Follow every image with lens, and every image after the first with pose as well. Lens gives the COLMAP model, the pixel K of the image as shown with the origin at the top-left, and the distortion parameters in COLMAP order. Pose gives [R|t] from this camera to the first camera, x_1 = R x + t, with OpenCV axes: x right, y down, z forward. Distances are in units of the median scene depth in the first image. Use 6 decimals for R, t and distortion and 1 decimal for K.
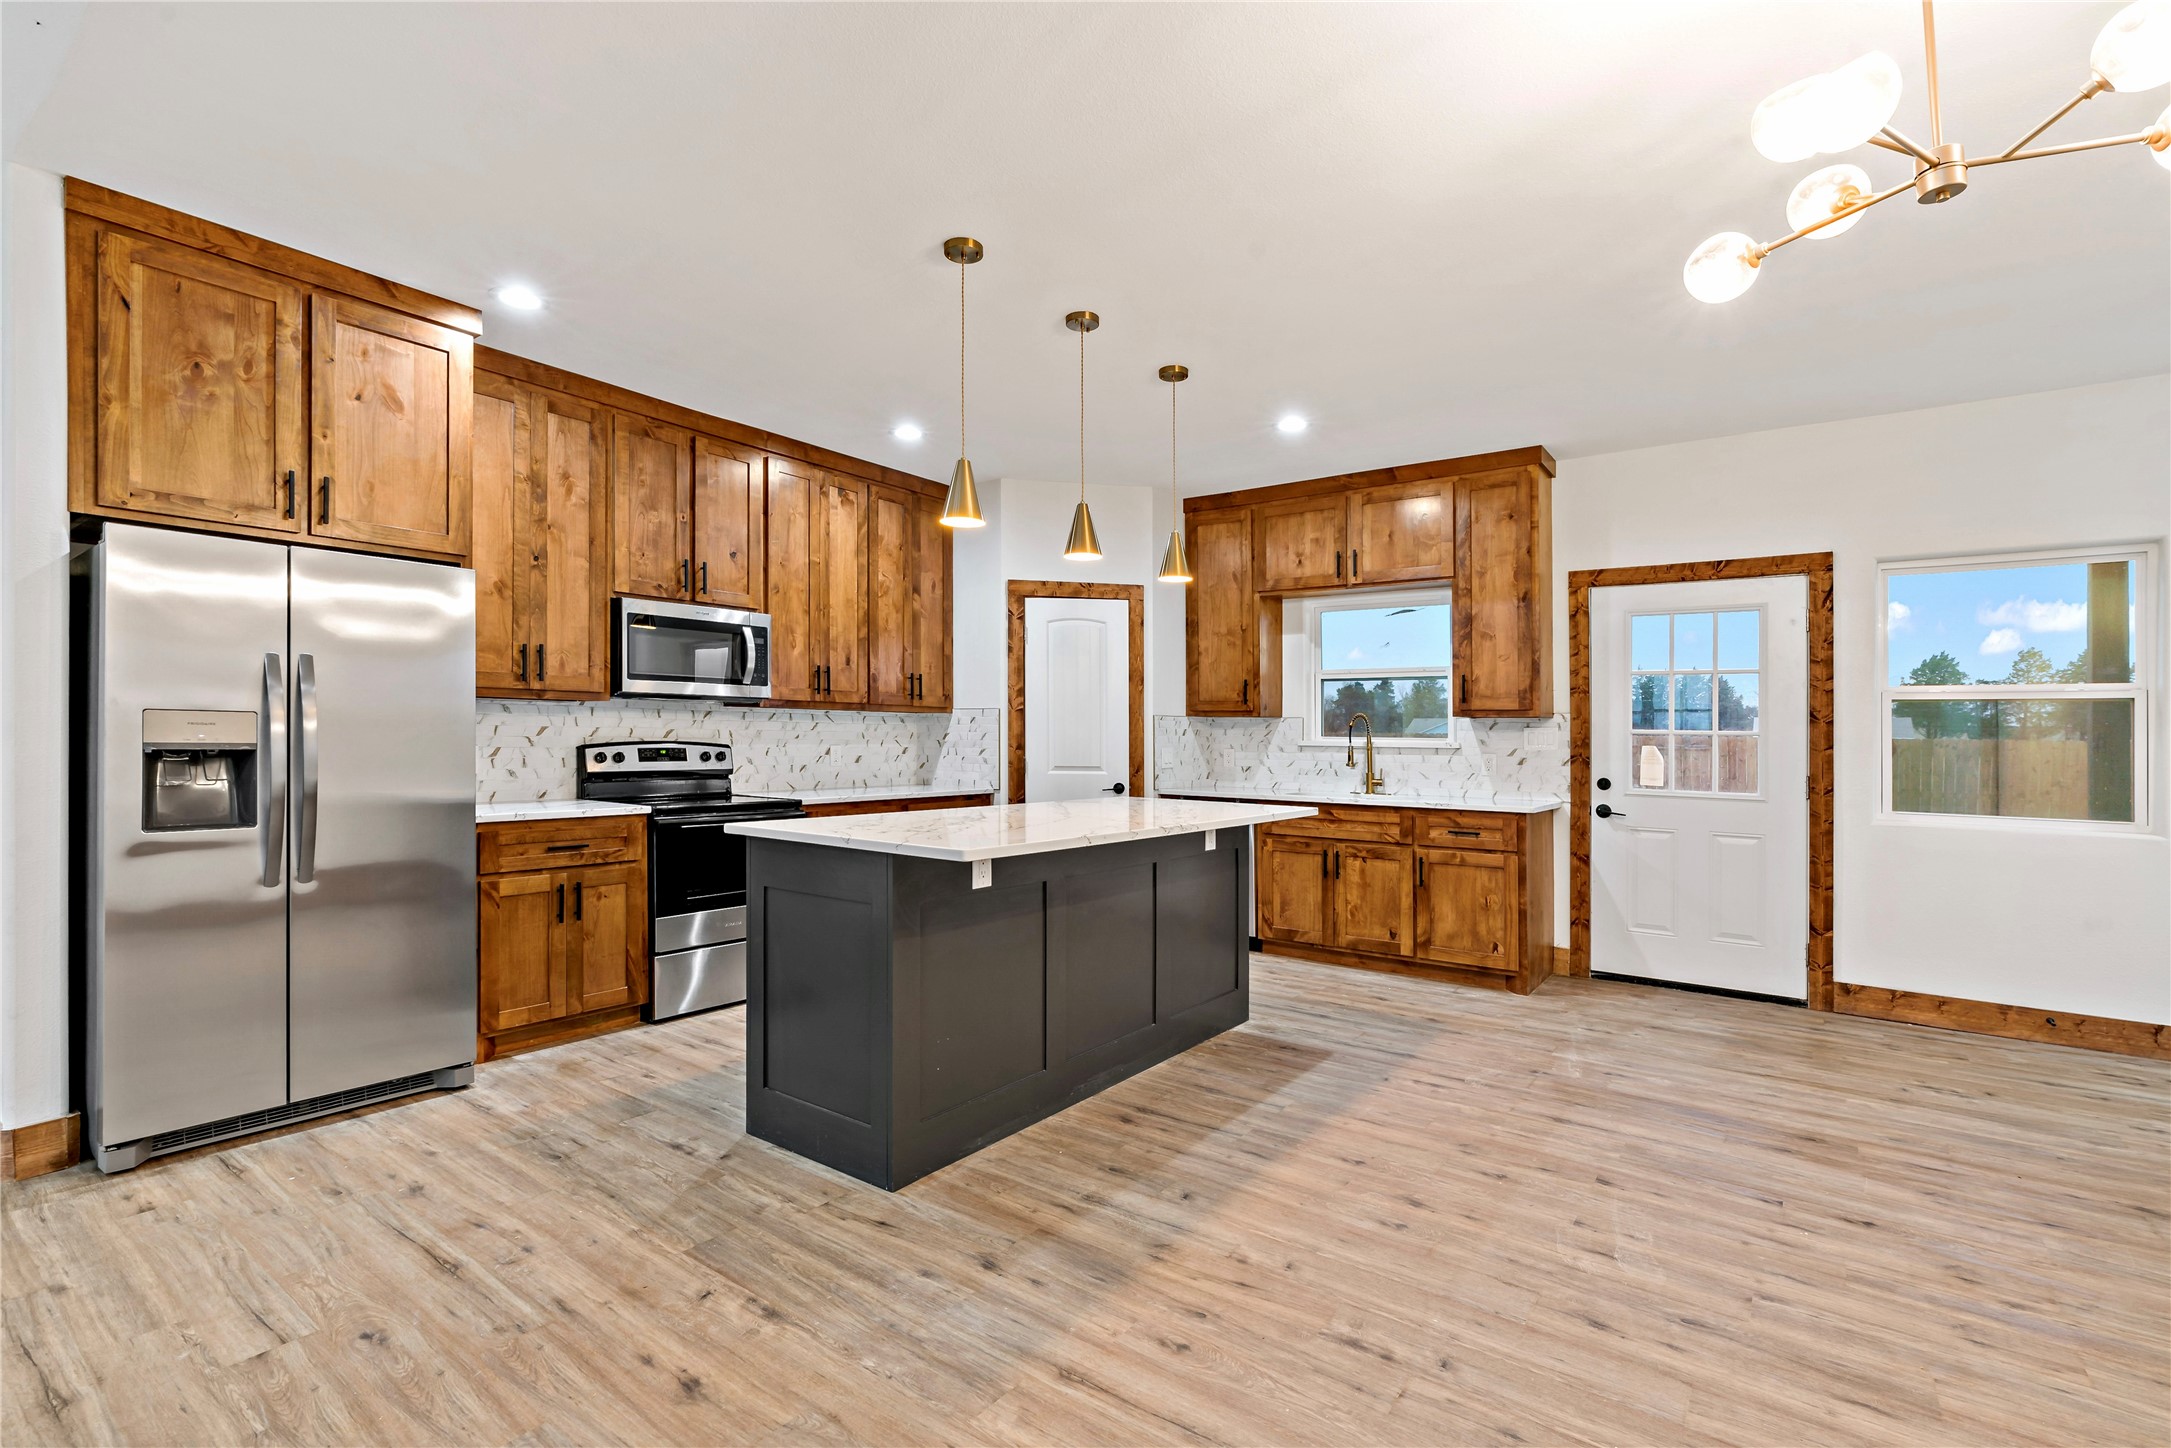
lens RADIAL K [[979.9, 0, 1068.4], [0, 979.9, 750.5], [0, 0, 1]] dist [-0.004591, 0.000956]
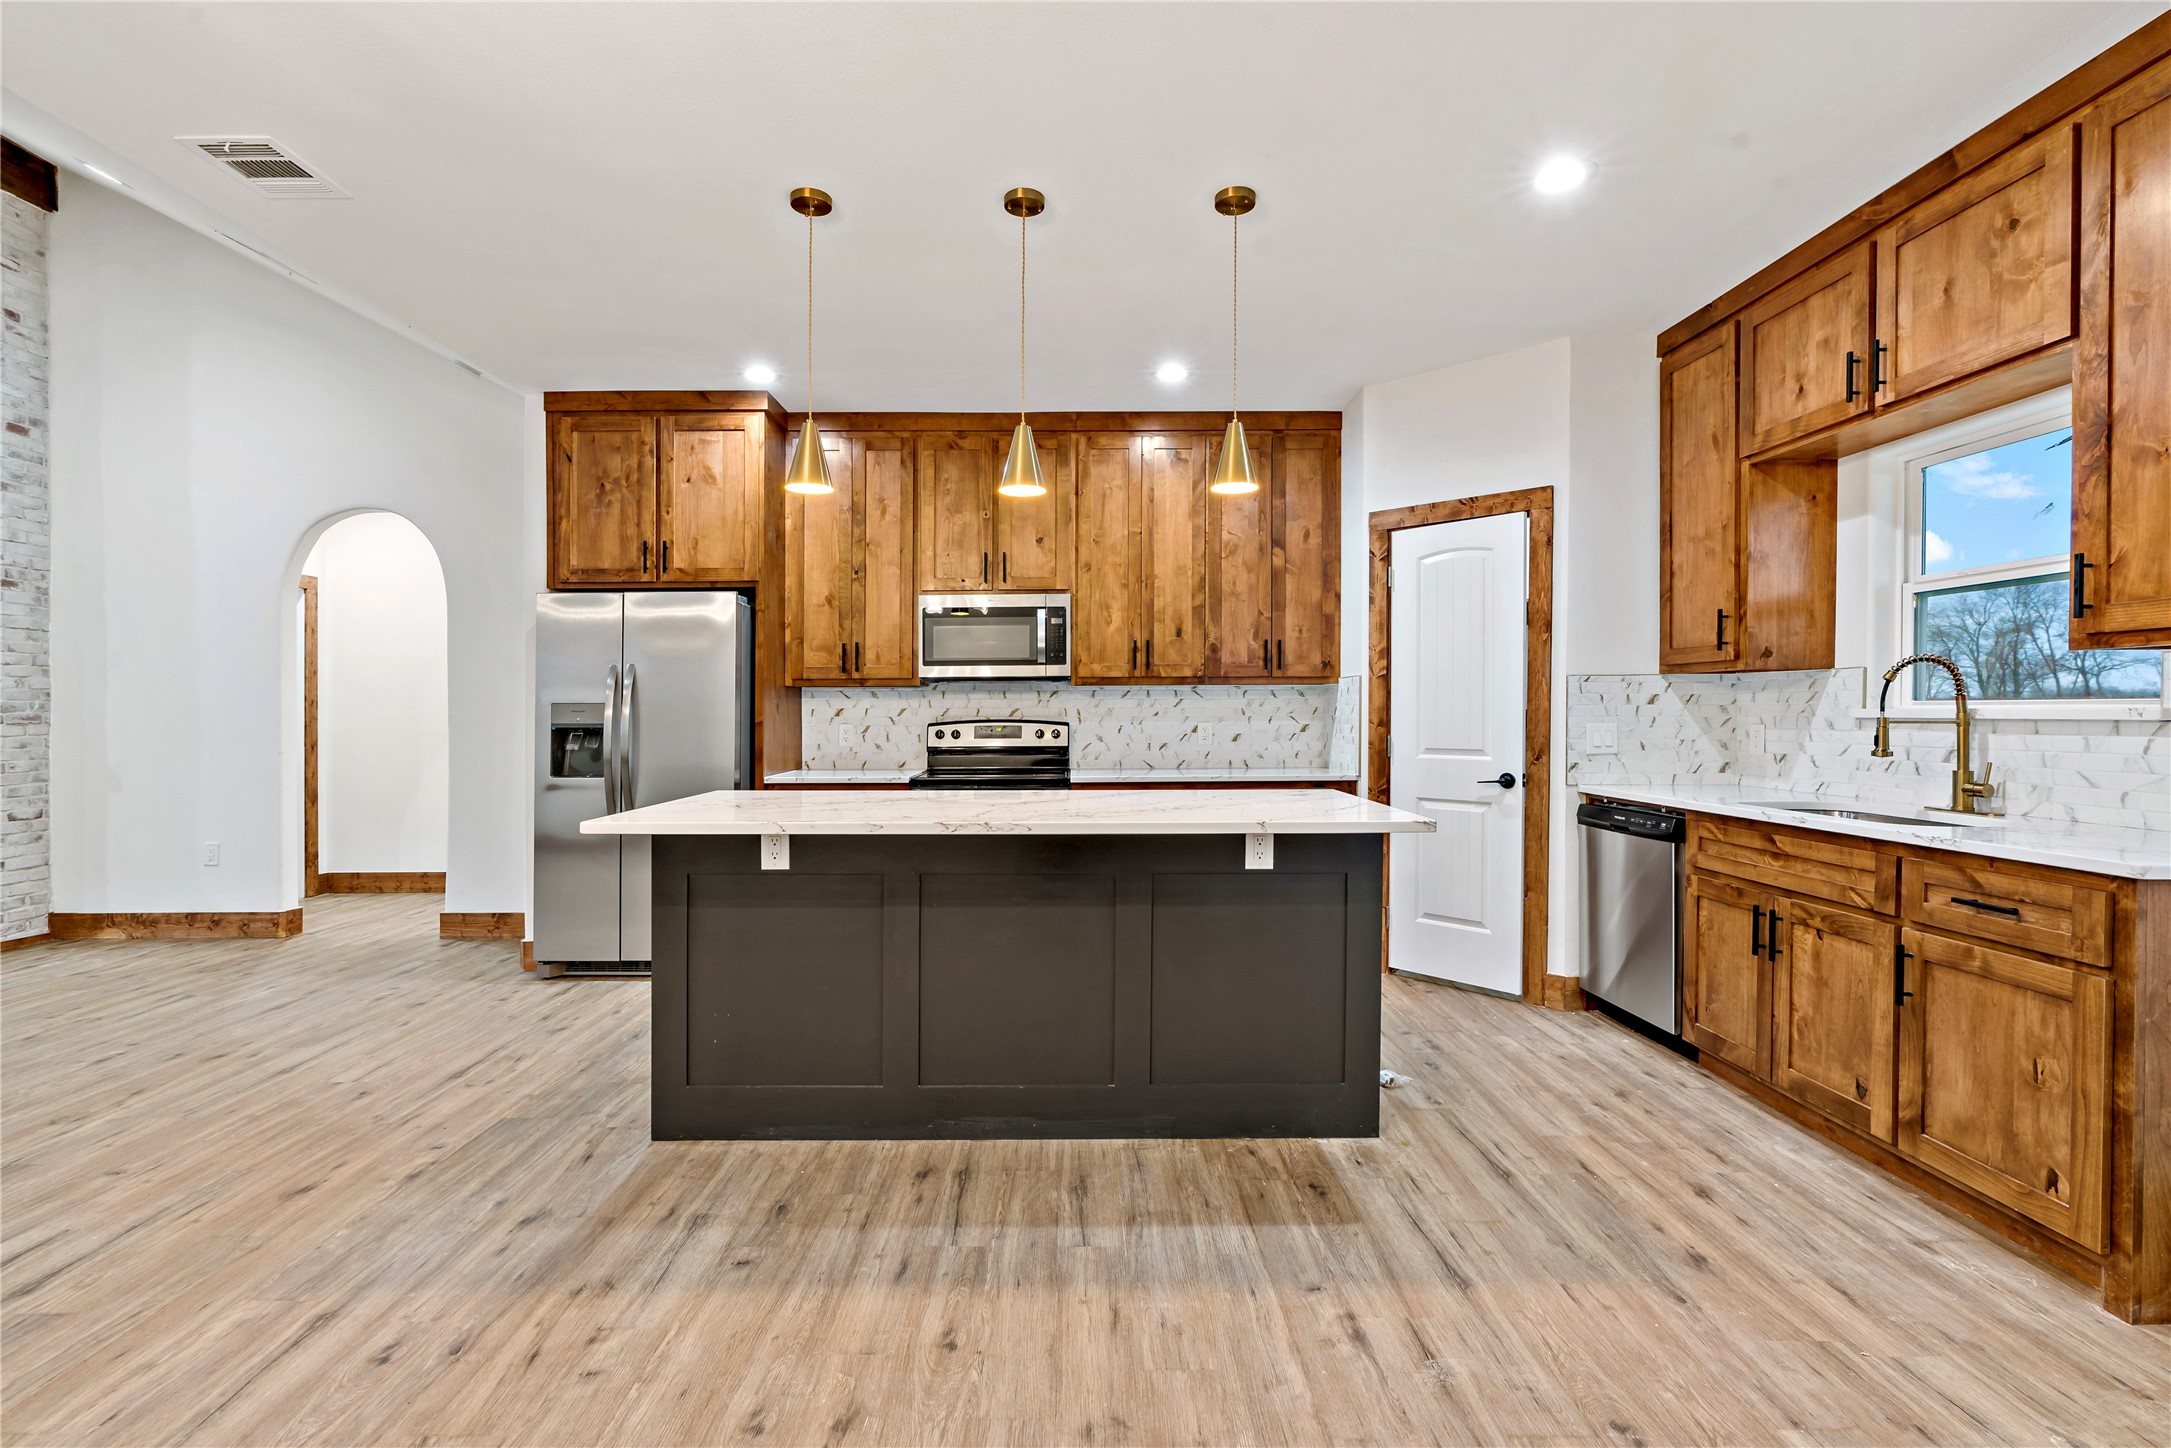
lens RADIAL K [[985.6, 0, 1093.4], [0, 985.6, 741.9], [0, 0, 1]] dist [-0.007239, 0.000418]
pose [[0.605506, 0.009279, -0.795787, 0.559580], [0.000177, 0.999930, 0.011795, 0.002670], [0.795841, -0.007283, 0.605462, 0.430368]]
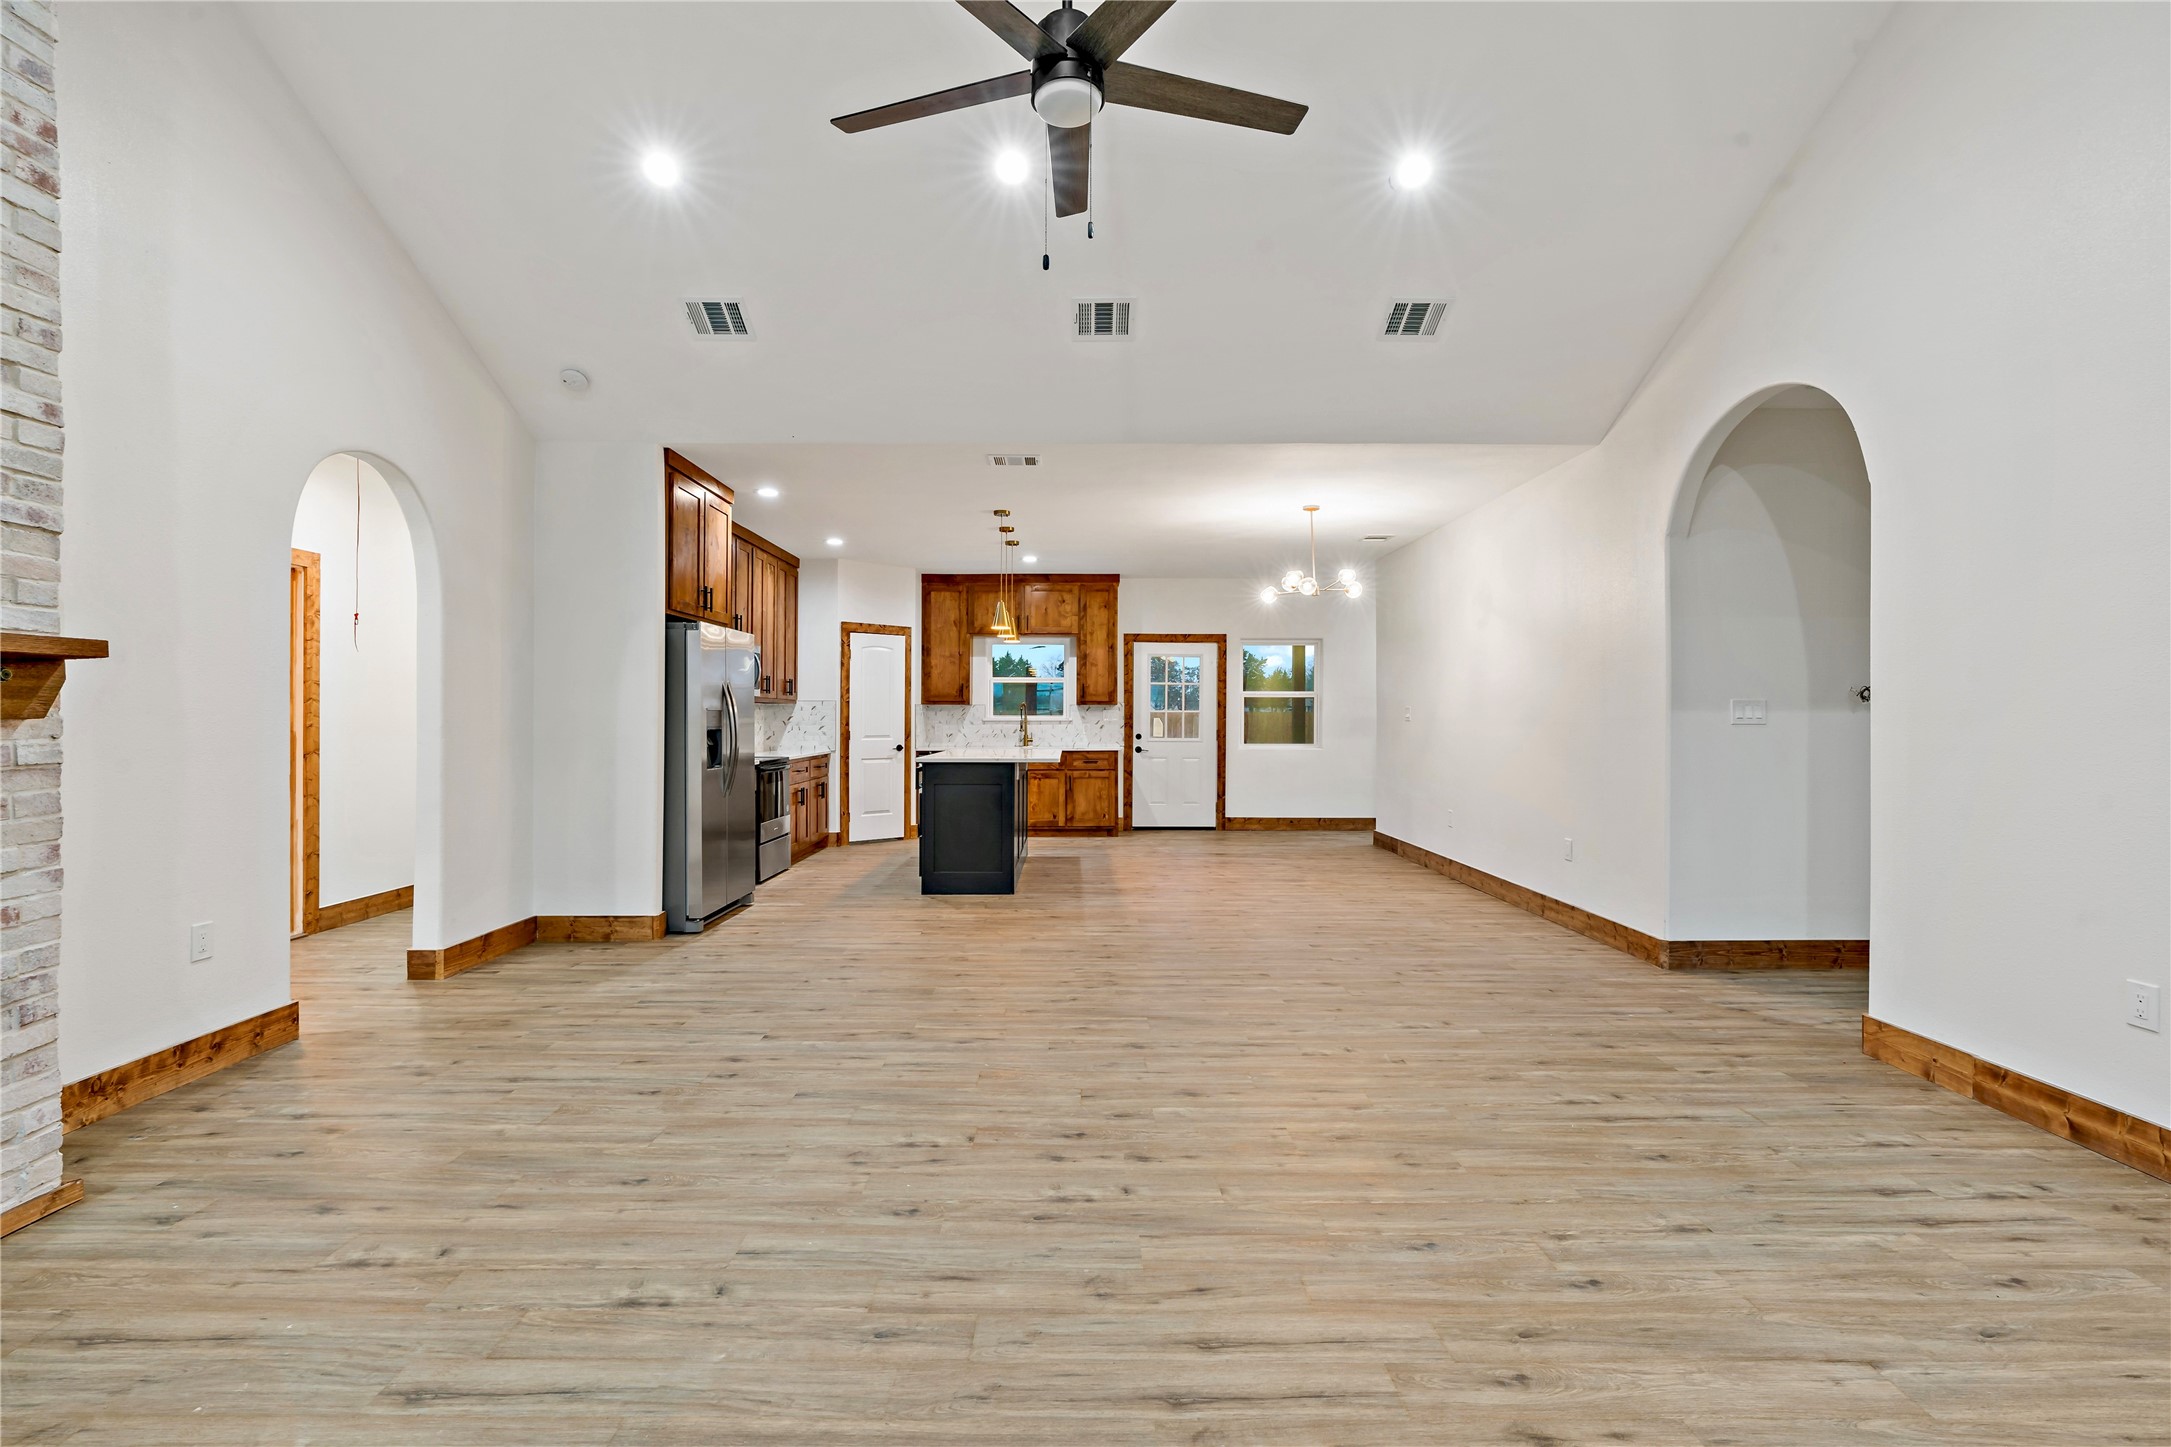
lens RADIAL K [[994.0, 0, 1075.2], [0, 994.0, 761.1], [0, 0, 1]] dist [-0.013330, -0.000251]
pose [[0.799104, -0.041135, 0.599785, -0.936205], [0.021755, 0.998982, 0.039528, 0.000602], [-0.600800, -0.018539, 0.799185, -0.688643]]
